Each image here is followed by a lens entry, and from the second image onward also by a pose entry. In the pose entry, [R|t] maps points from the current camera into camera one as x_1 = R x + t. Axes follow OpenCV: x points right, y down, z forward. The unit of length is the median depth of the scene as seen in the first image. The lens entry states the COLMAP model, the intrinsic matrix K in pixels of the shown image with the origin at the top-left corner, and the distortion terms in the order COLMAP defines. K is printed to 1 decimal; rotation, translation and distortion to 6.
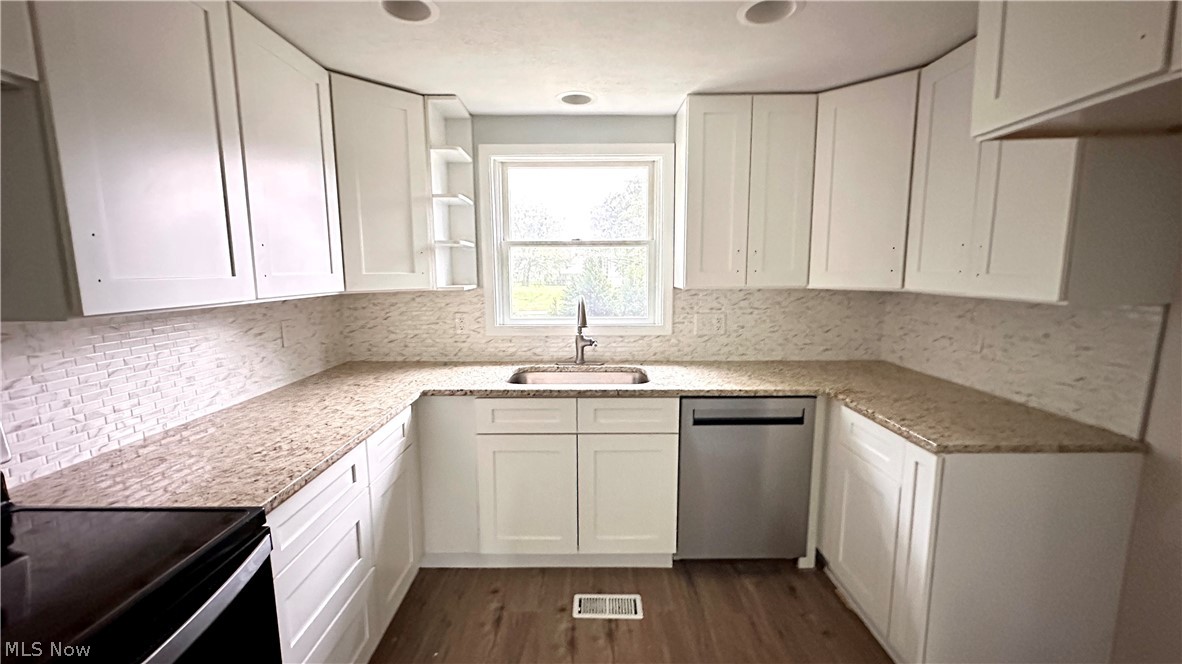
lens RADIAL K [[469.5, 0, 591.4], [0, 469.5, 330.7], [0, 0, 1]] dist [-0.004372, -0.000941]
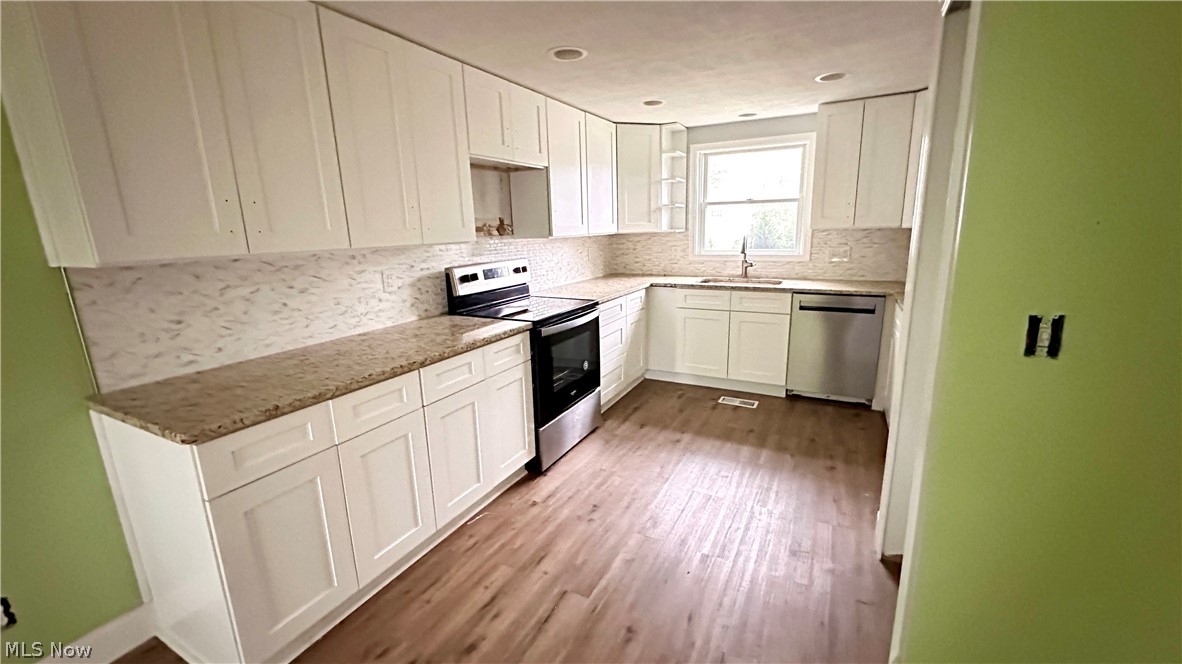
lens RADIAL K [[469.5, 0, 588.8], [0, 469.5, 331.3], [0, 0, 1]] dist [-0.004372, -0.000941]
pose [[0.882282, 0.085069, -0.462971, 0.302800], [-0.039104, 0.993380, 0.108010, 0.111858], [0.469095, -0.077191, 0.879768, -0.779824]]
